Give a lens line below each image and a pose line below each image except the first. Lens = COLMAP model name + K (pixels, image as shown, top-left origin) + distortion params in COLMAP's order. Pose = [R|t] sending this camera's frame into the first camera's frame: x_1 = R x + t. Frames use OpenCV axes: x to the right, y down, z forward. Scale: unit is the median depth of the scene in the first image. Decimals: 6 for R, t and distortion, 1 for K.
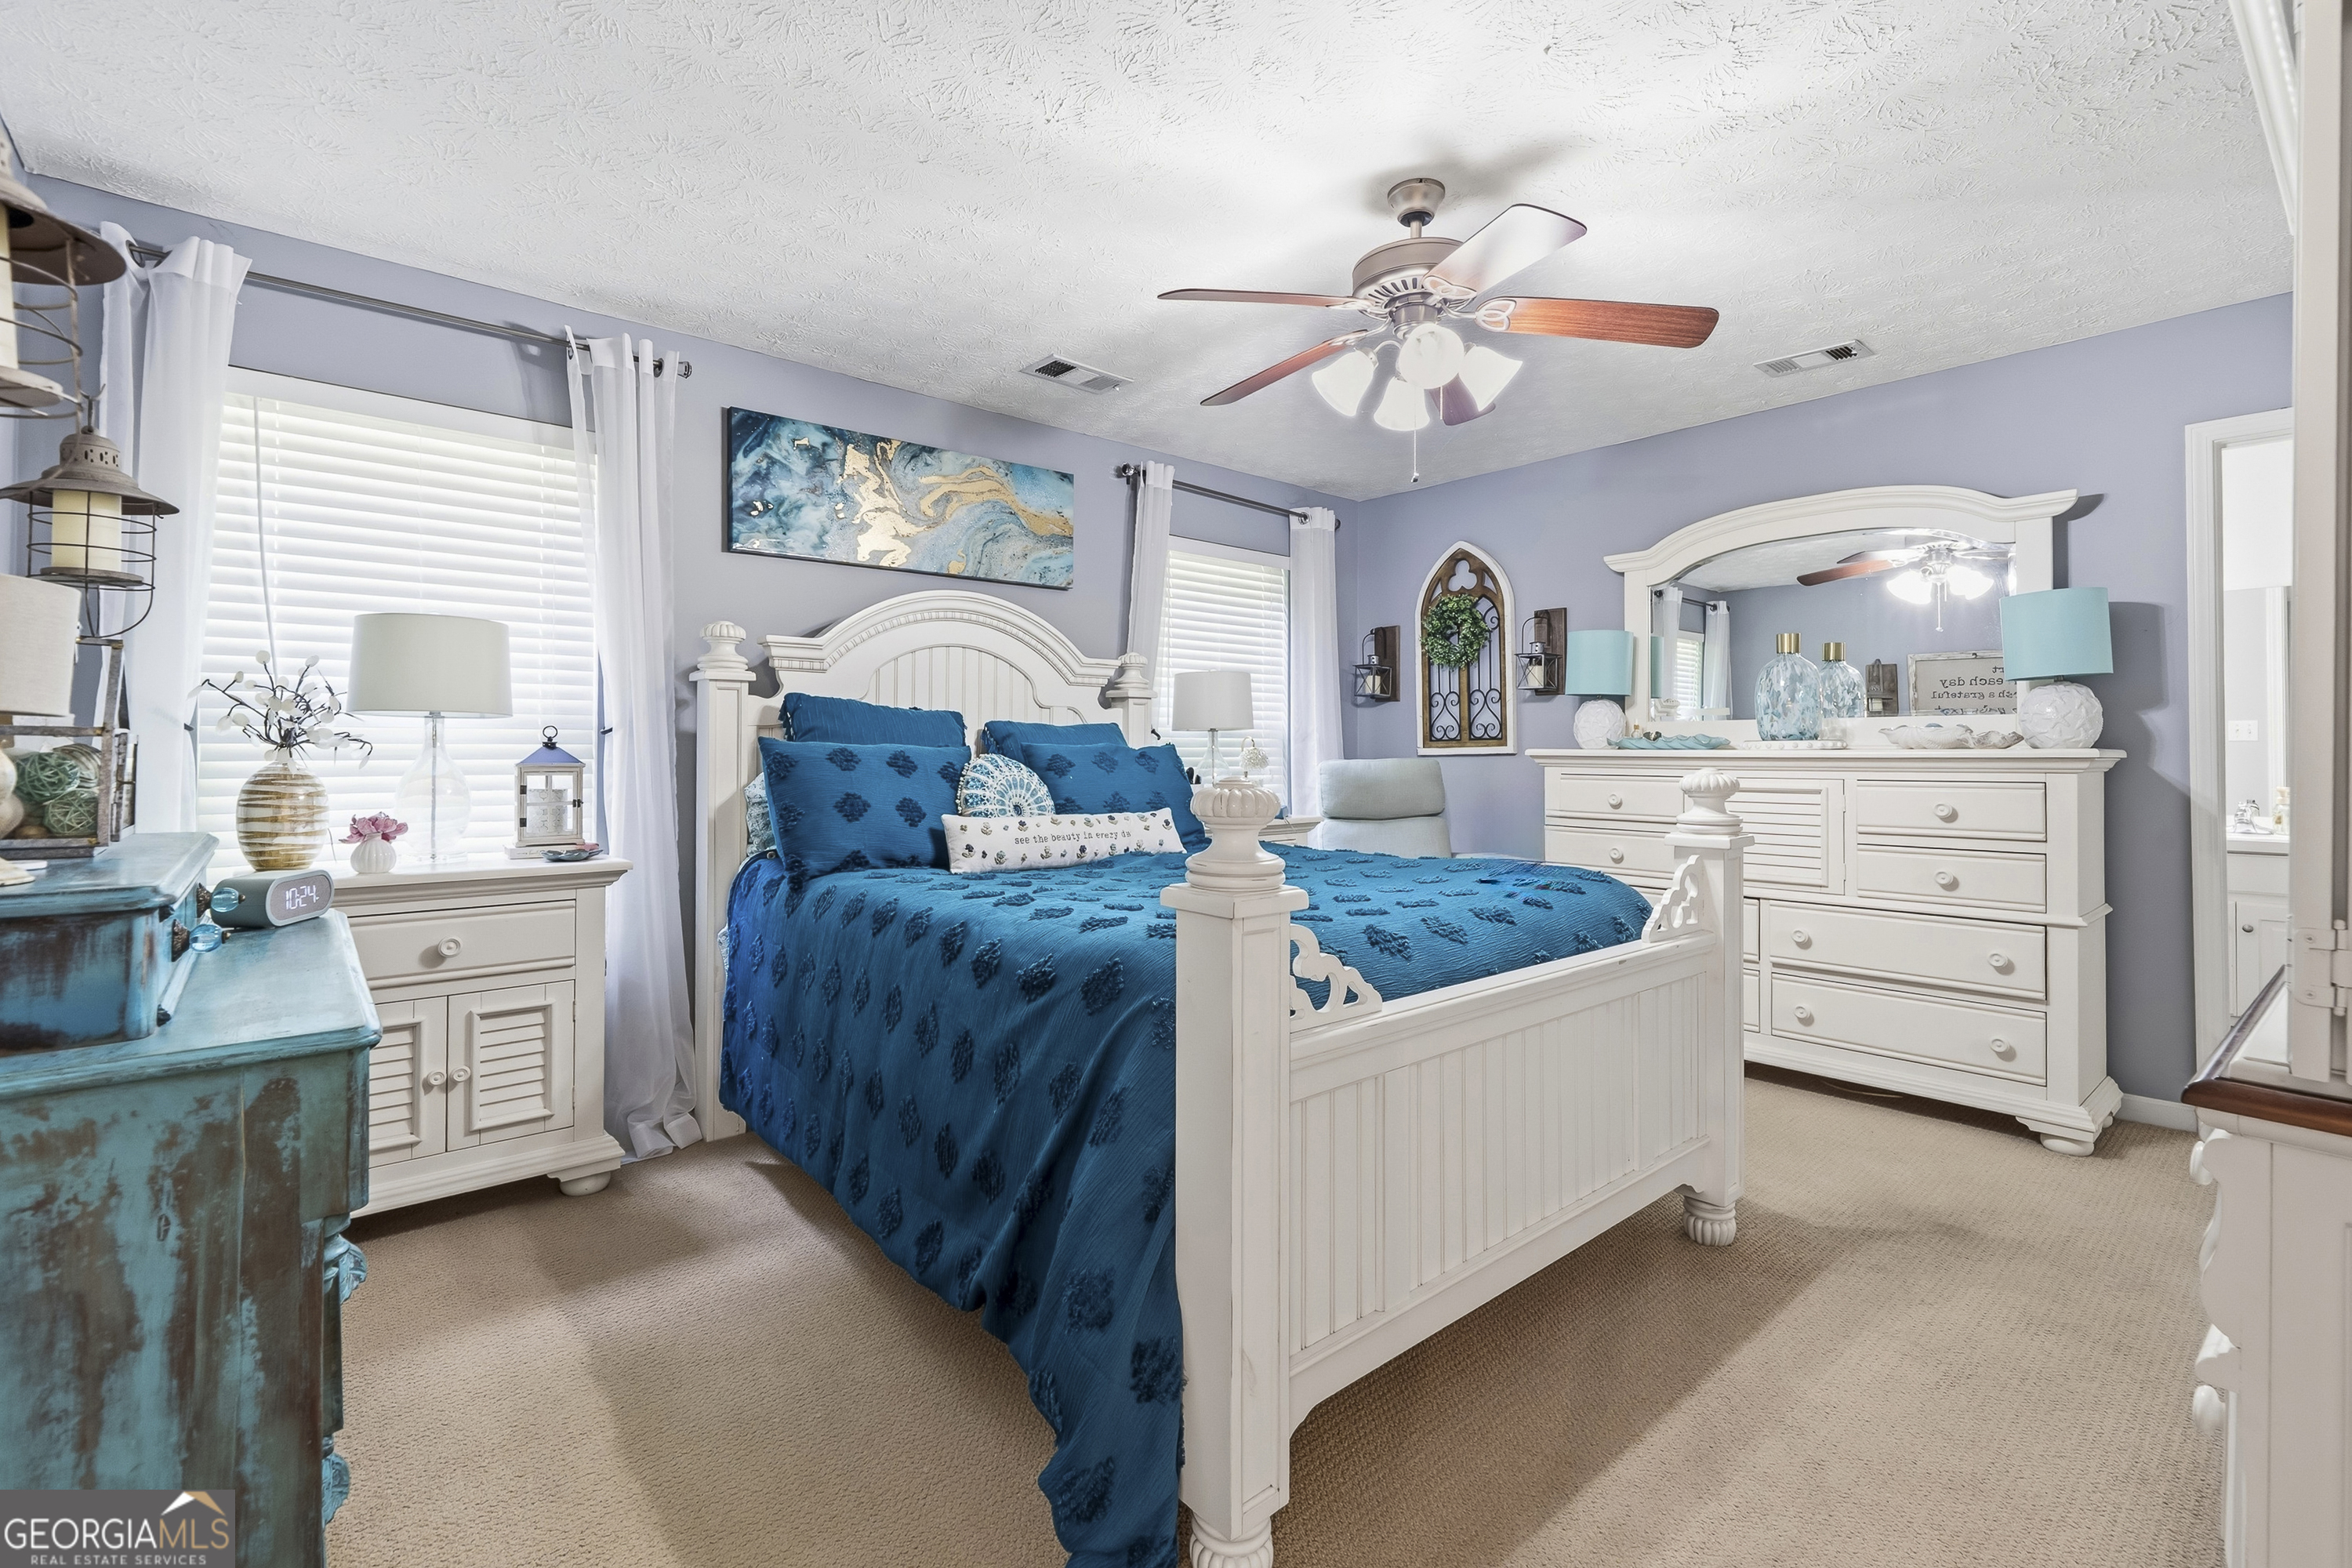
lens RADIAL K [[1050.3, 0, 1144.3], [0, 1050.3, 740.1], [0, 0, 1]] dist [0.000285, 0.000136]
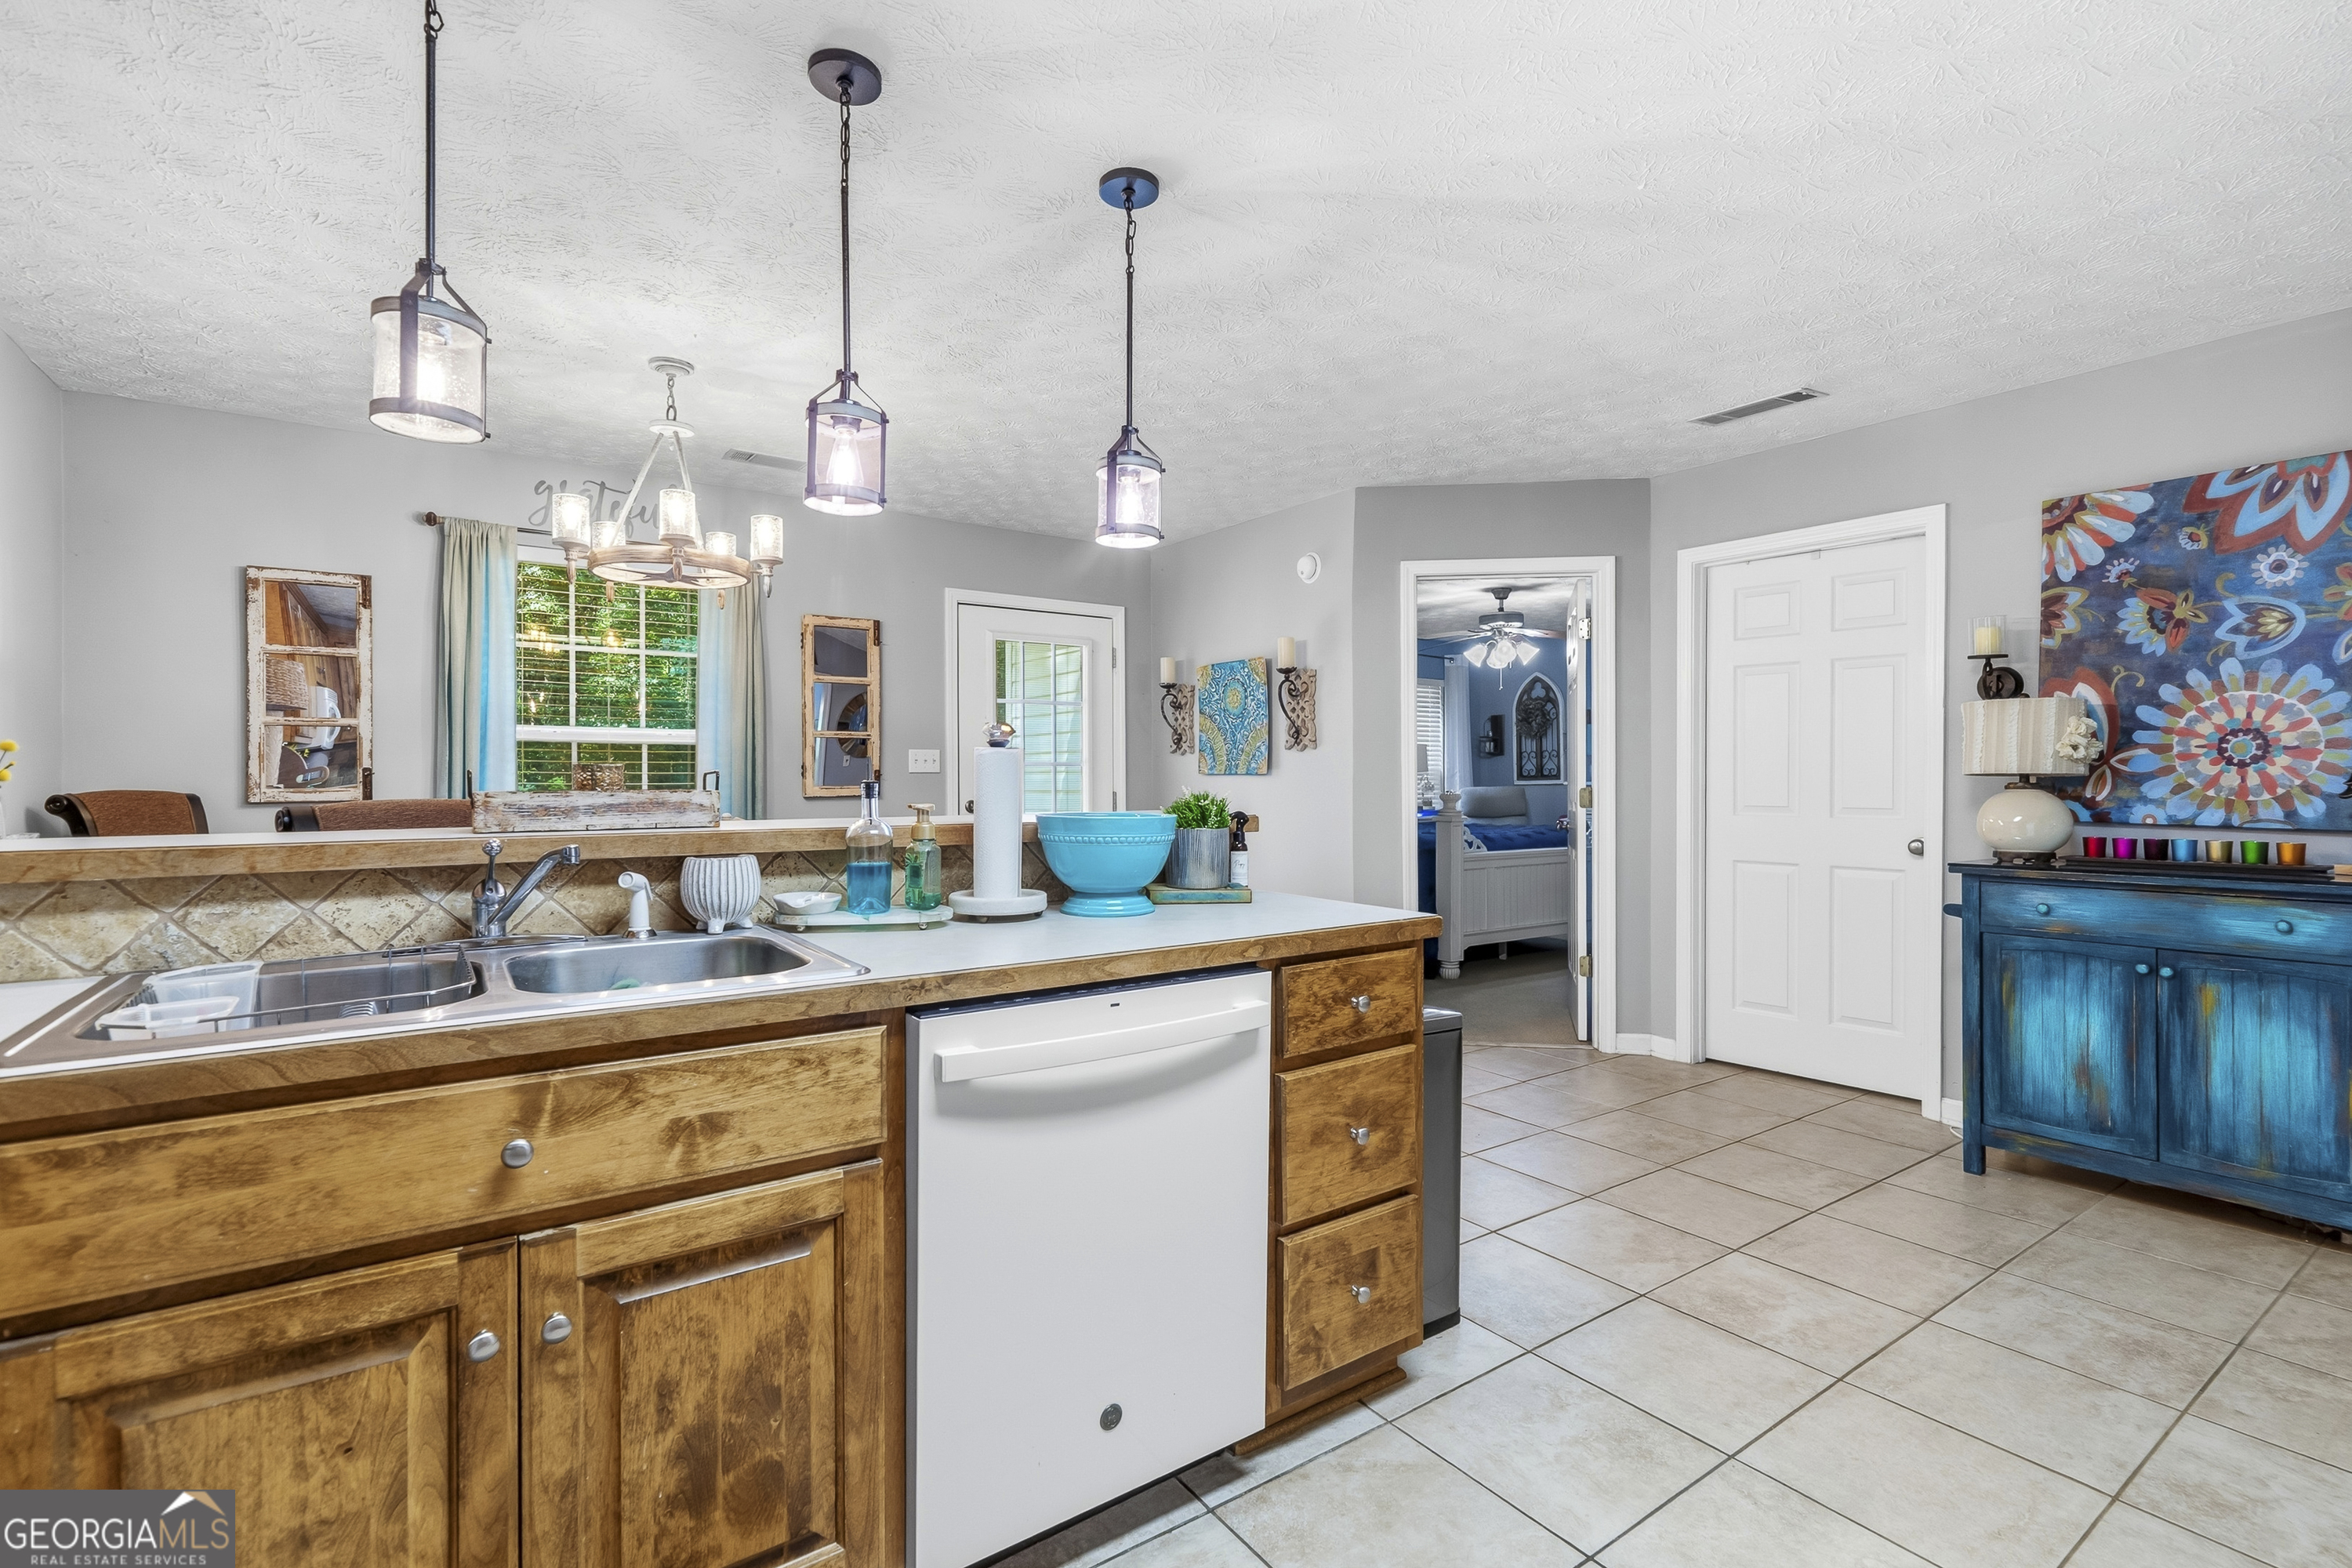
lens RADIAL K [[1054.8, 0, 1166.4], [0, 1054.8, 779.7], [0, 0, 1]] dist [0.001361, 0.000387]
pose [[0.995823, -0.001955, -0.091285, -0.342911], [0.002975, 0.999935, 0.011039, -0.031263], [0.091258, -0.011264, 0.995764, -1.719025]]
